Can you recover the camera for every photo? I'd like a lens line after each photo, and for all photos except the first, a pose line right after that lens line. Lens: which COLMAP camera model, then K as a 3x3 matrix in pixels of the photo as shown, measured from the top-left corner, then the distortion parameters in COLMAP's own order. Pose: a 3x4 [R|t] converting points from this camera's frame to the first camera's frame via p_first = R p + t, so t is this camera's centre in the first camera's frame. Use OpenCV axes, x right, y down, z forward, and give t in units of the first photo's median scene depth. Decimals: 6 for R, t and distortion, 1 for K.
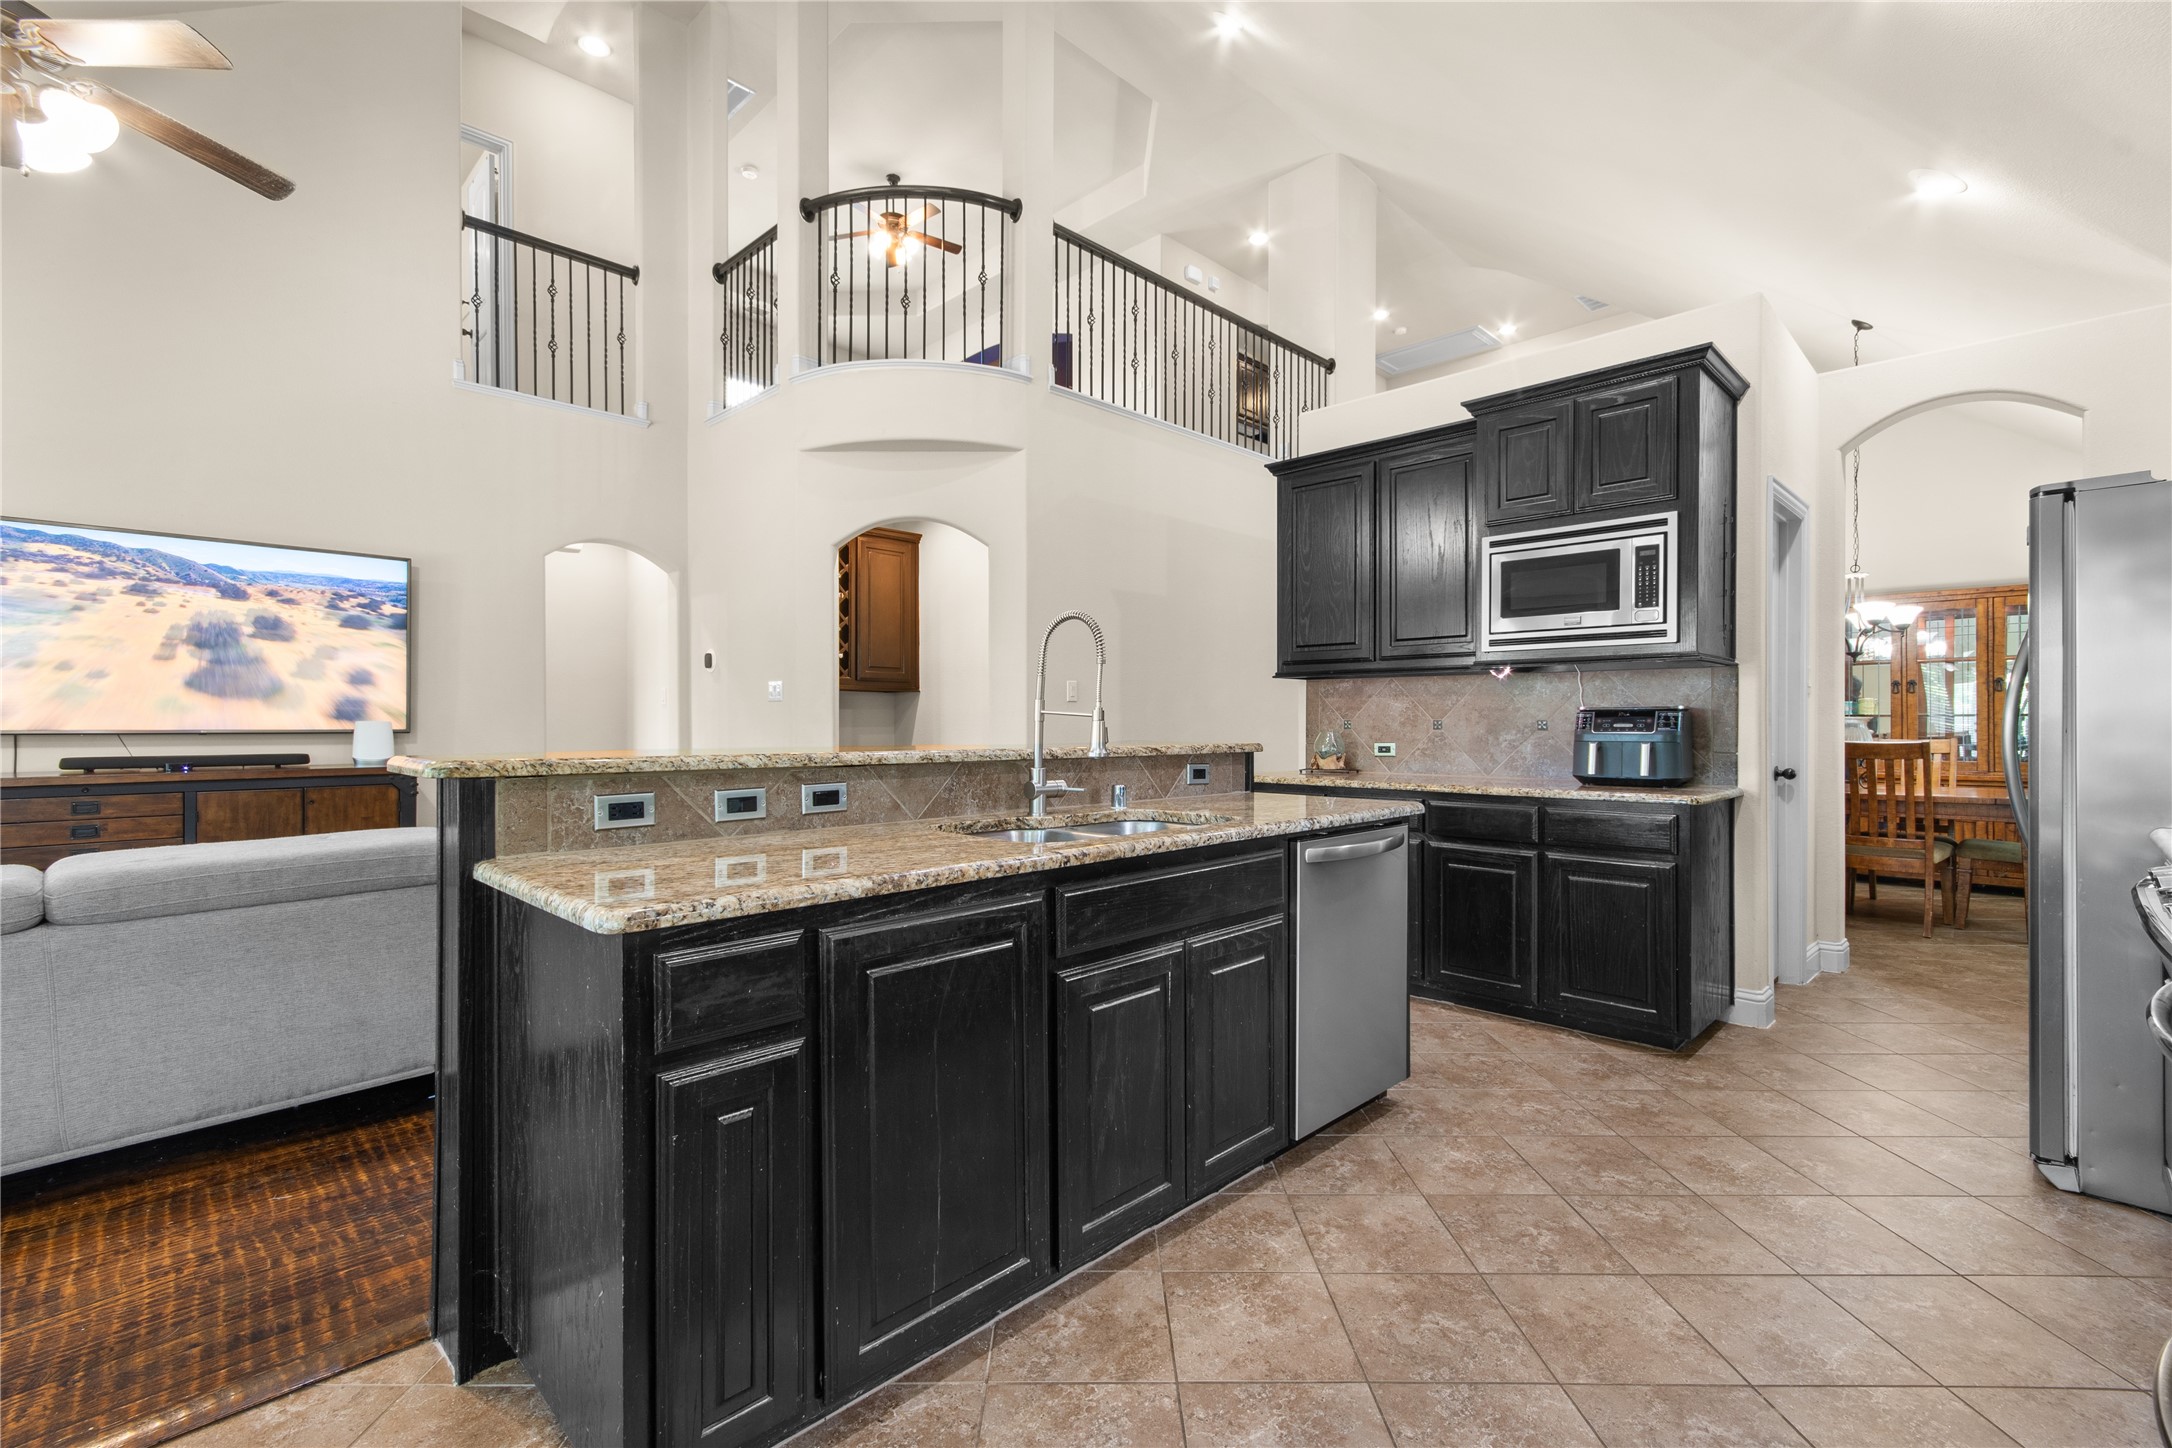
lens RADIAL K [[953.6, 0, 1092.4], [0, 953.6, 725.0], [0, 0, 1]] dist [0.006646, -0.001726]
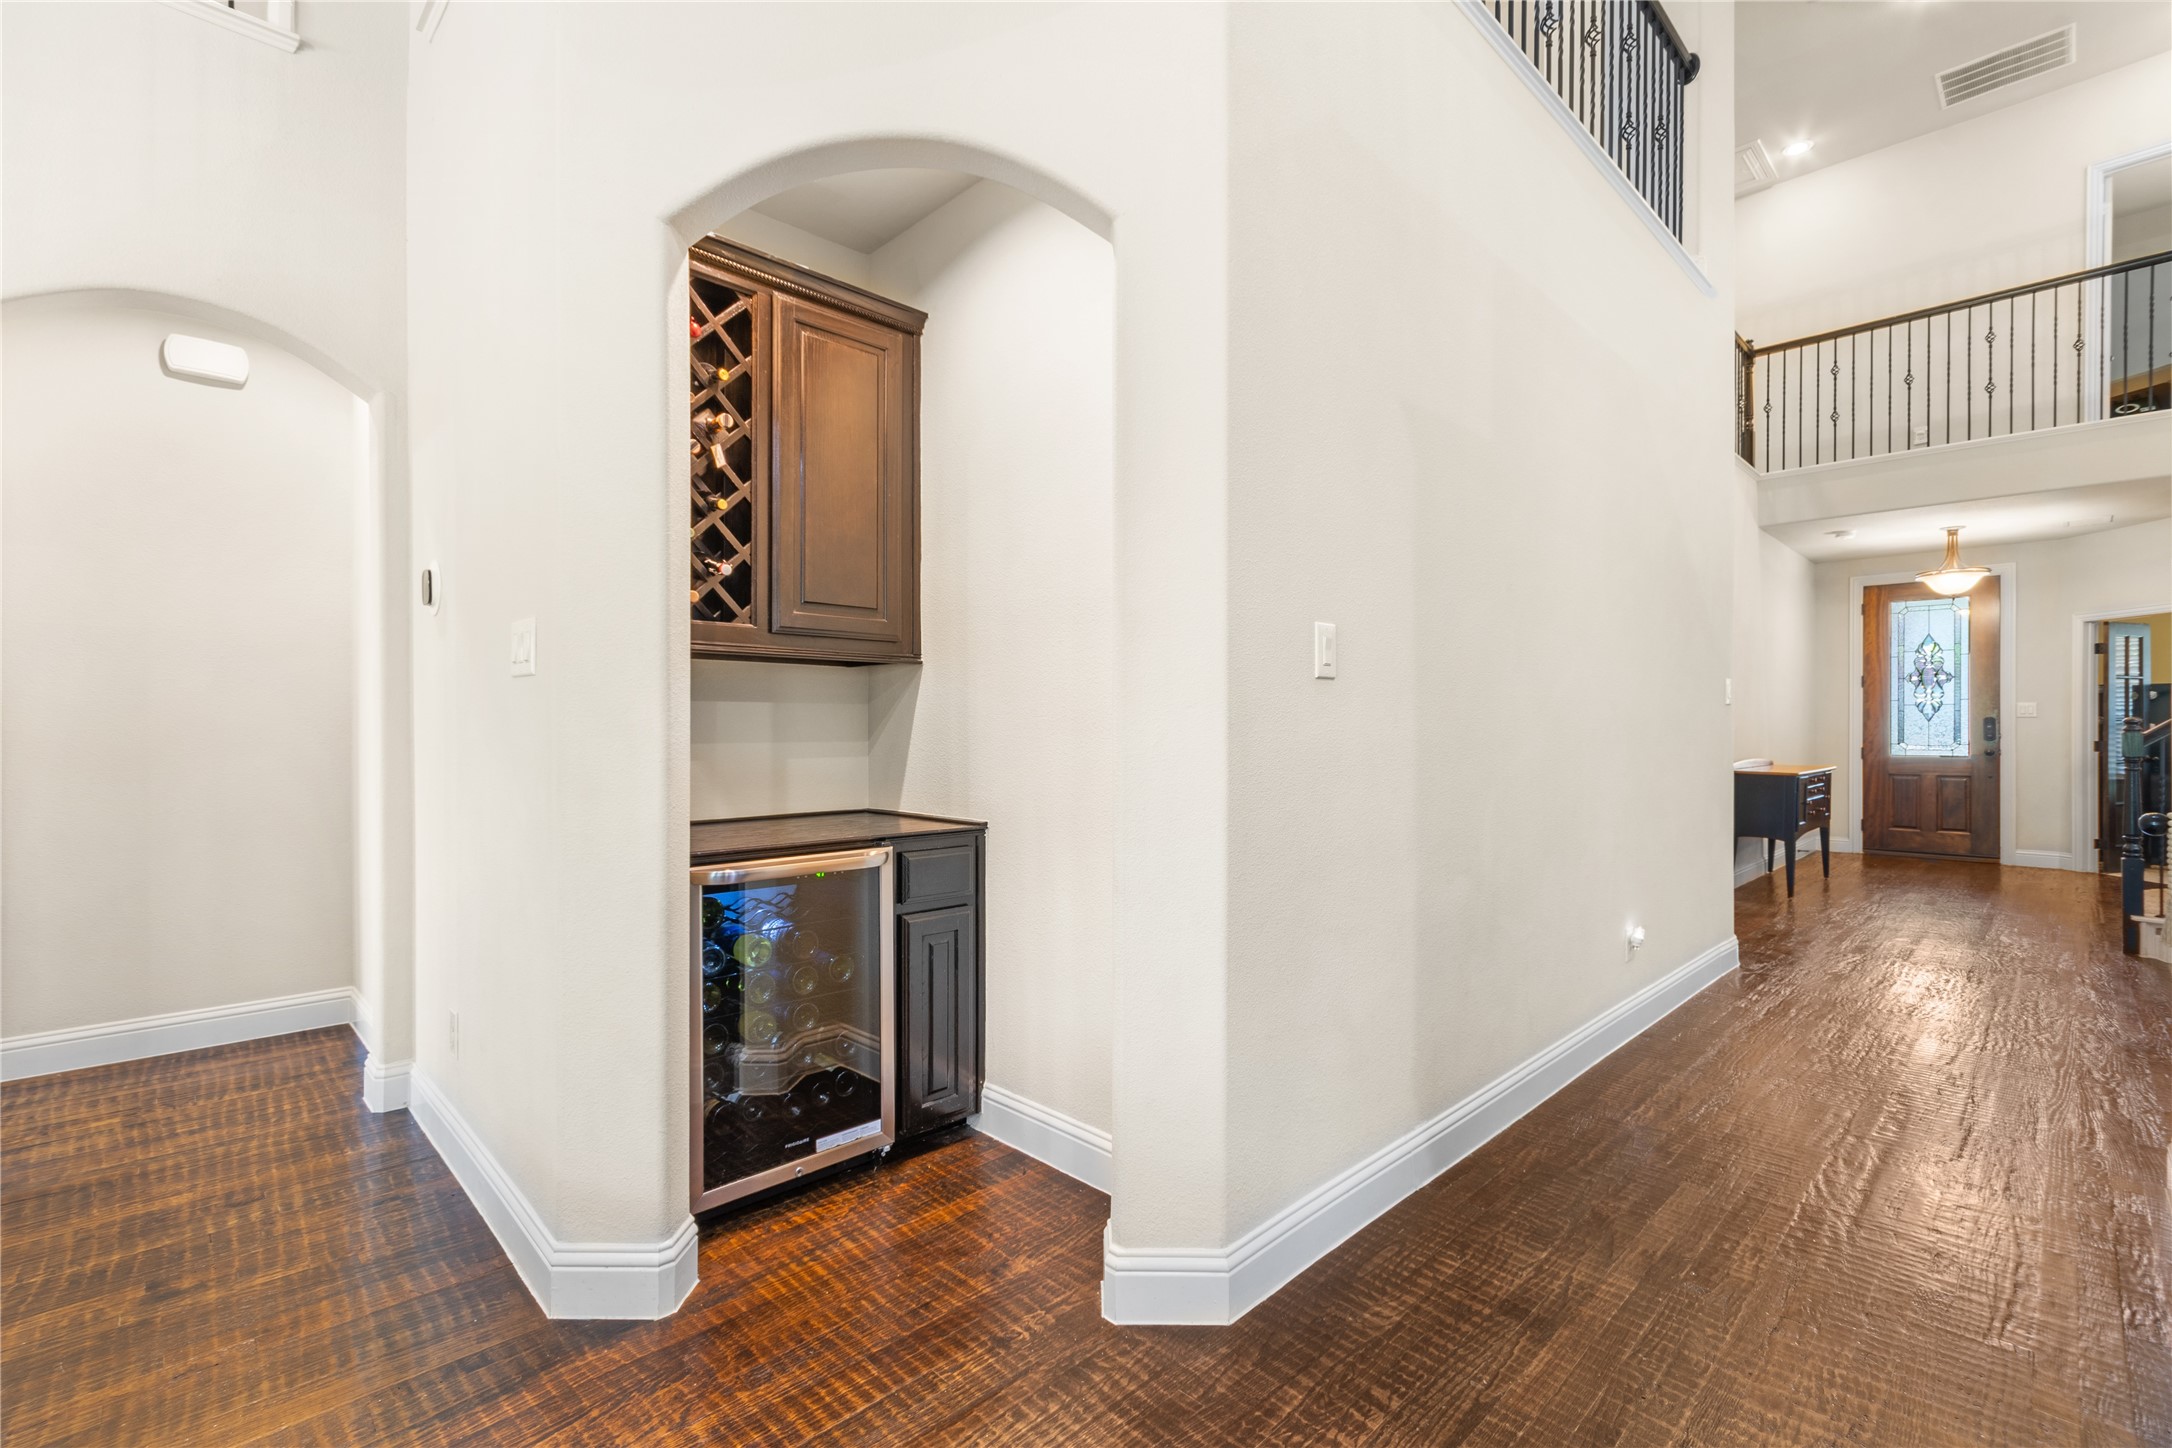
lens RADIAL K [[953.6, 0, 1087.1], [0, 953.6, 728.3], [0, 0, 1]] dist [0.006646, -0.001726]
pose [[0.999739, 0.000177, -0.022838, -0.161612], [-0.000216, 0.999999, -0.001703, -0.006647], [0.022838, 0.001708, 0.999738, 0.958977]]
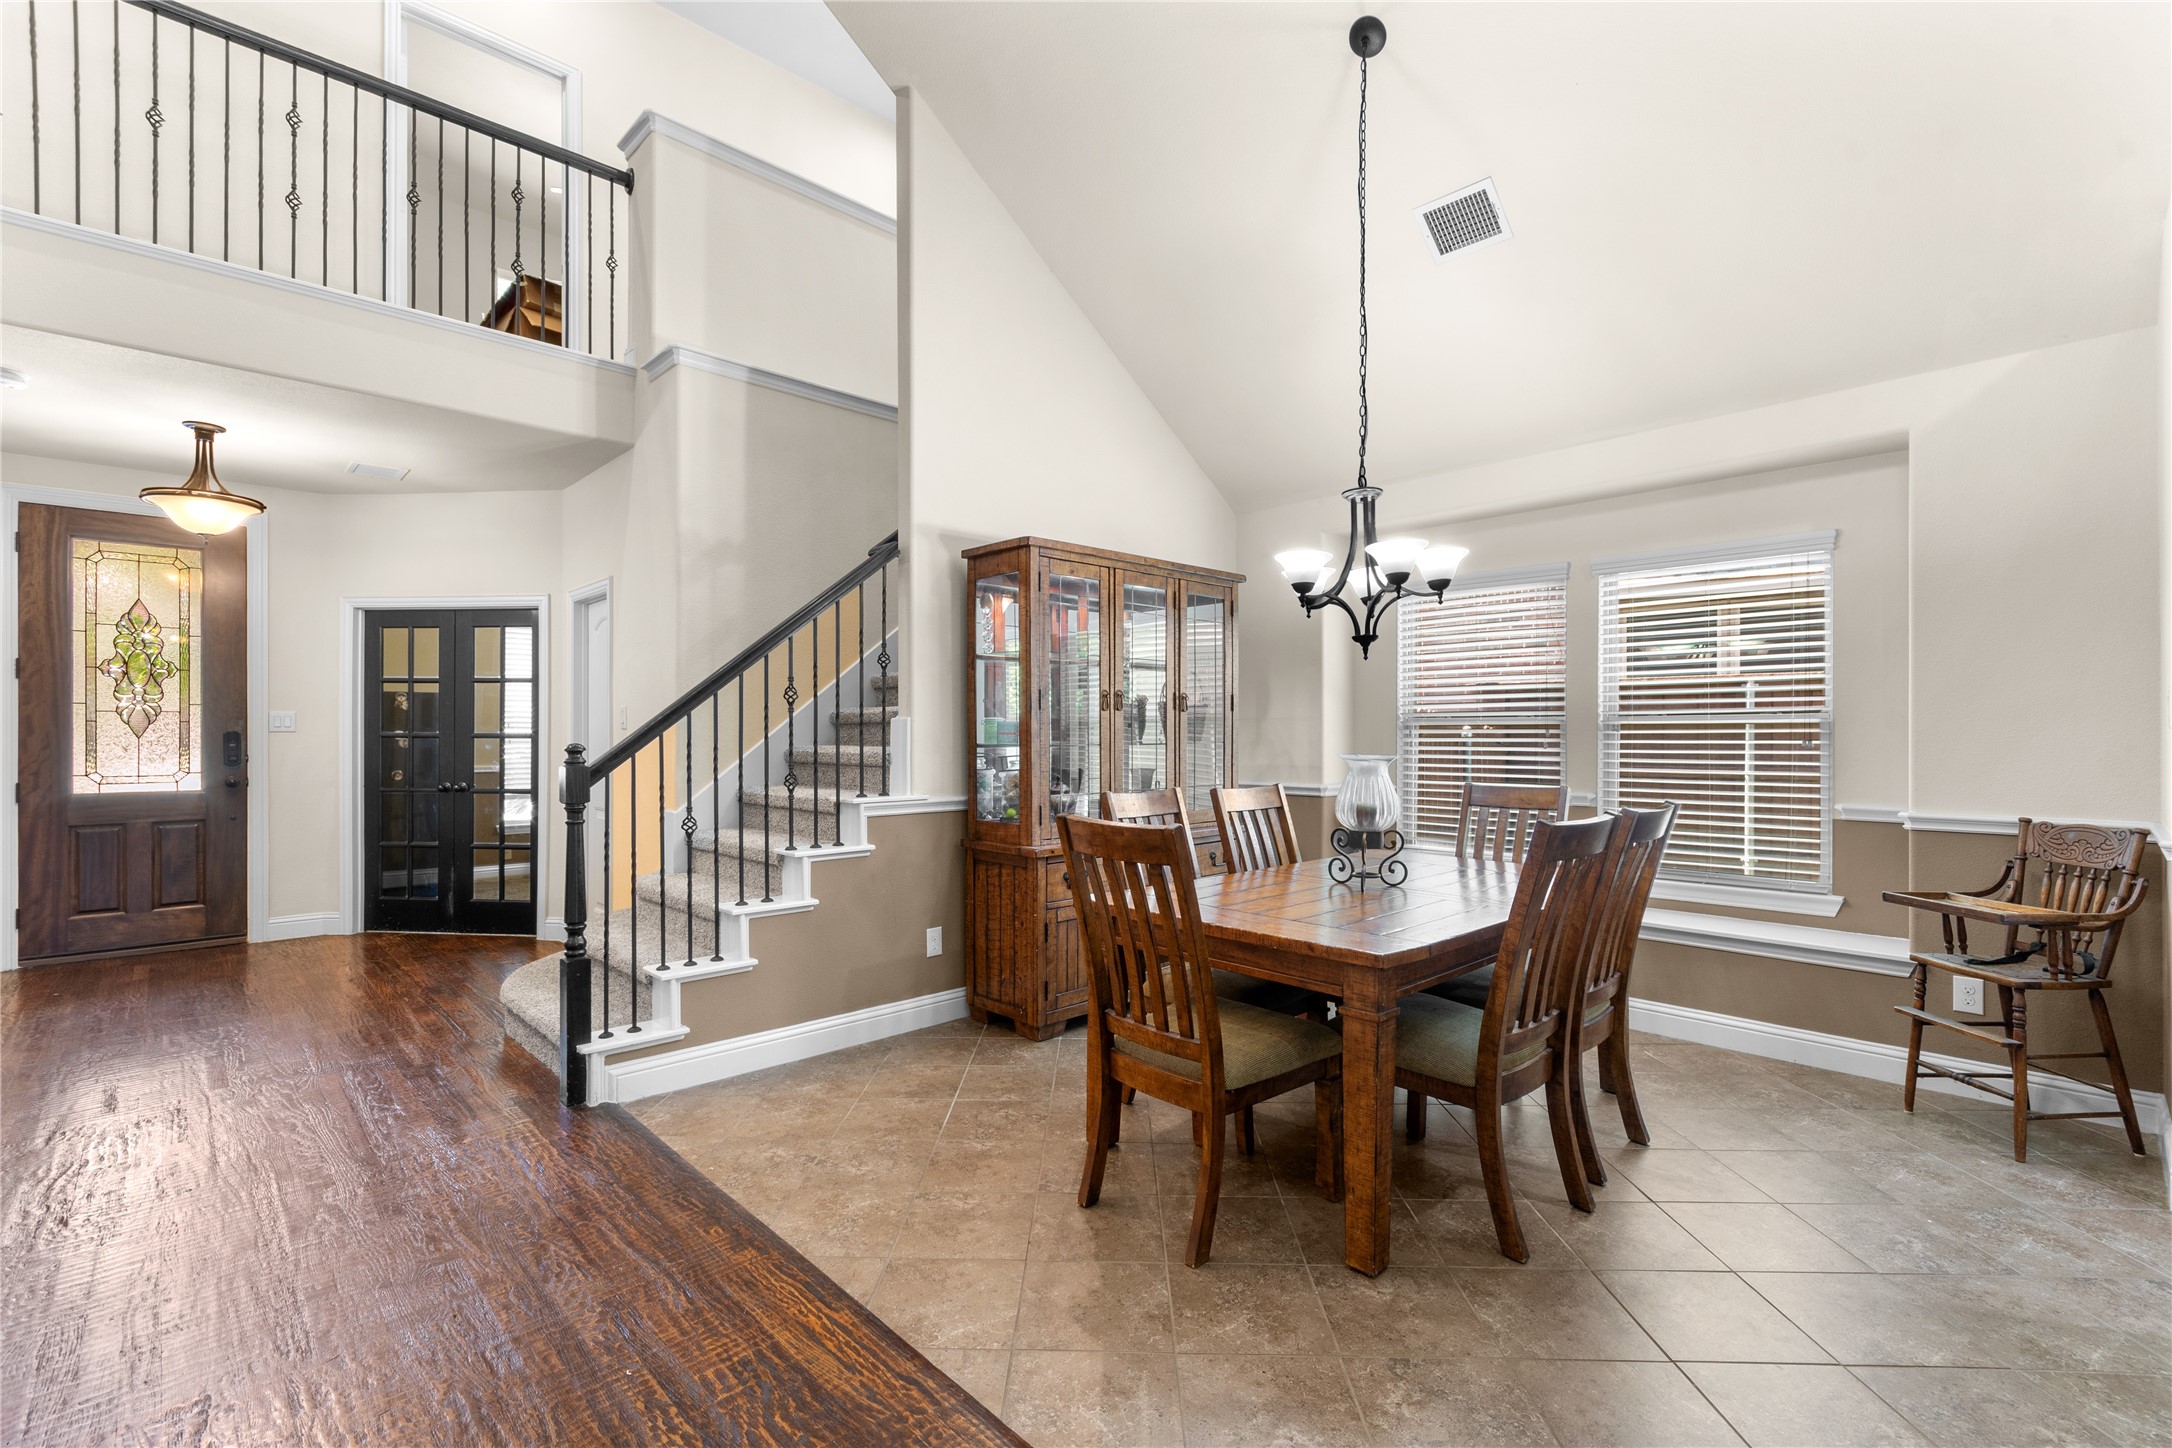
lens RADIAL K [[953.6, 0, 1088.6], [0, 953.6, 735.9], [0, 0, 1]] dist [0.006646, -0.001726]
pose [[0.030647, 0.000982, 0.999530, 0.396241], [0.000942, 0.999999, -0.001011, -0.028472], [-0.999530, 0.000973, 0.030646, 1.818966]]
